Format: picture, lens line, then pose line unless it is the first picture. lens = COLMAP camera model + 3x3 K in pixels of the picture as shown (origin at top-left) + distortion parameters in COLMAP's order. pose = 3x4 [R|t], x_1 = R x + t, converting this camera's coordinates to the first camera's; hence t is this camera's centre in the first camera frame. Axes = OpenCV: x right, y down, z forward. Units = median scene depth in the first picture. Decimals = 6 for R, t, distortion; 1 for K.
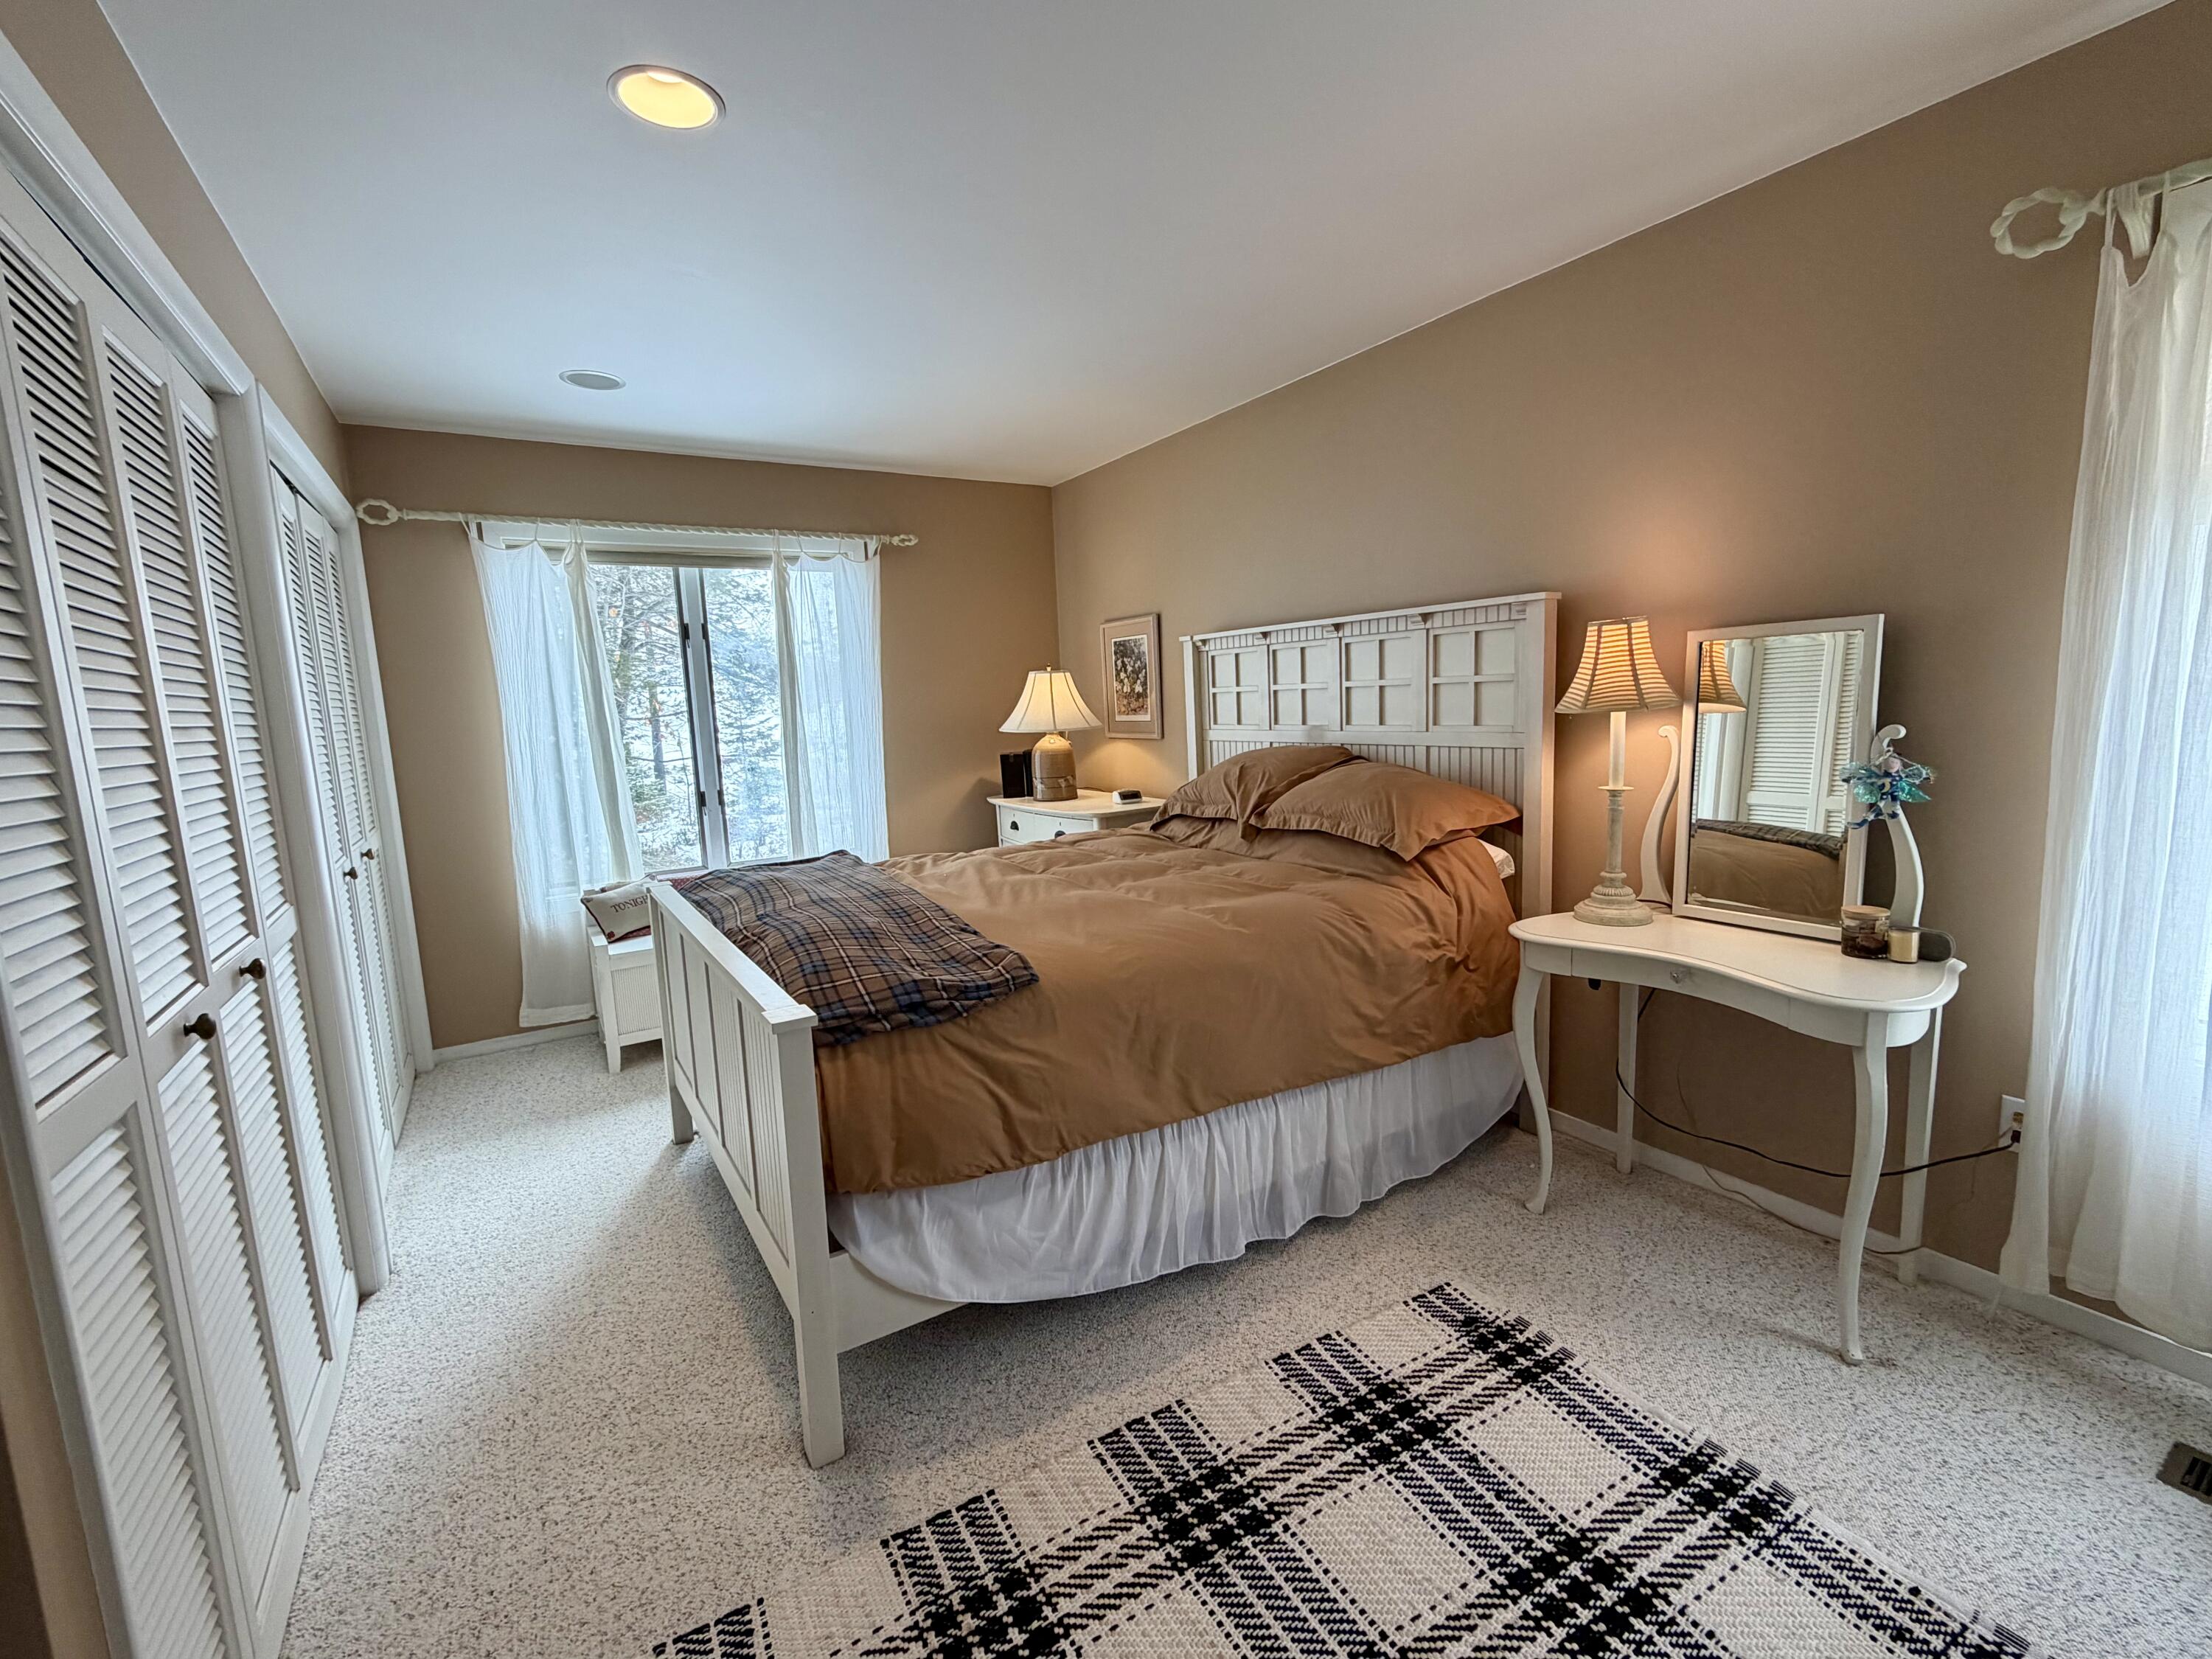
lens RADIAL K [[971.8, 0, 1106.0], [0, 971.8, 829.5], [0, 0, 1]] dist [0.000762, -0.000032]
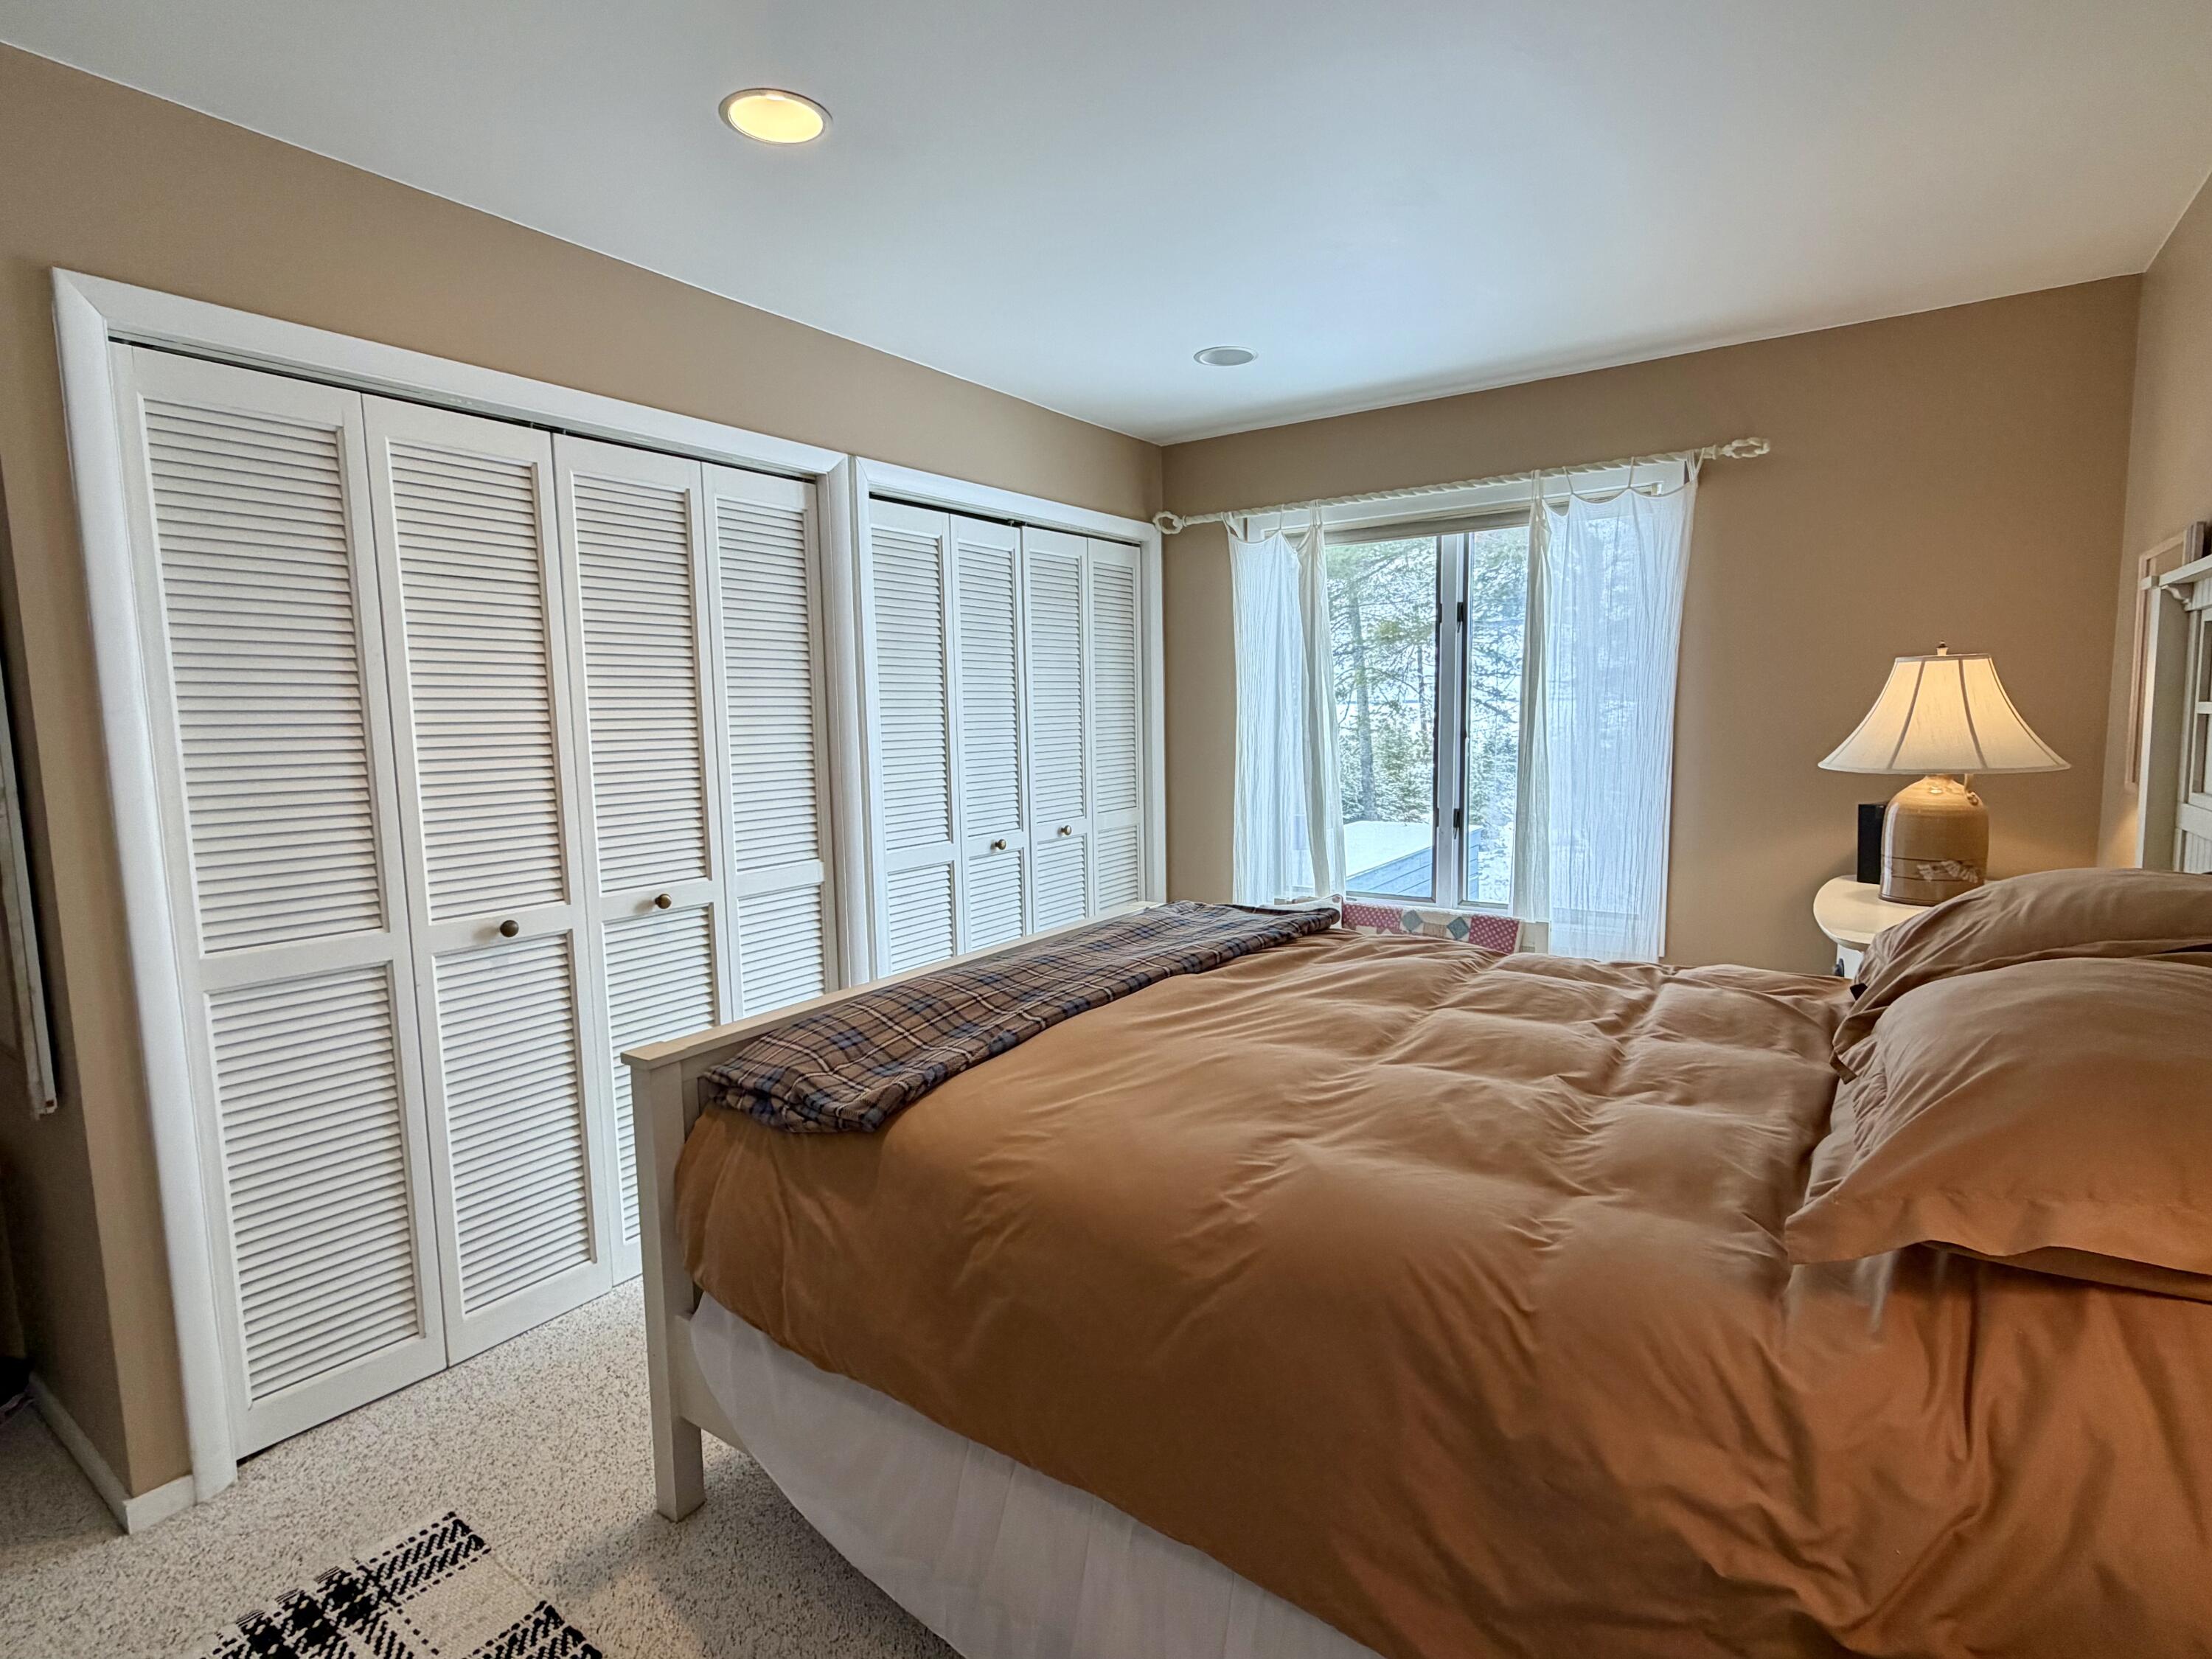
lens RADIAL K [[1109.7, 0, 1106.0], [0, 1109.7, 829.5], [0, 0, 1]] dist [-0.002192, -0.000679]
pose [[0.393504, 0.130814, -0.909968, 0.359880], [-0.120827, 0.988597, 0.089867, -0.079665], [0.911348, 0.074585, 0.404822, 0.407591]]
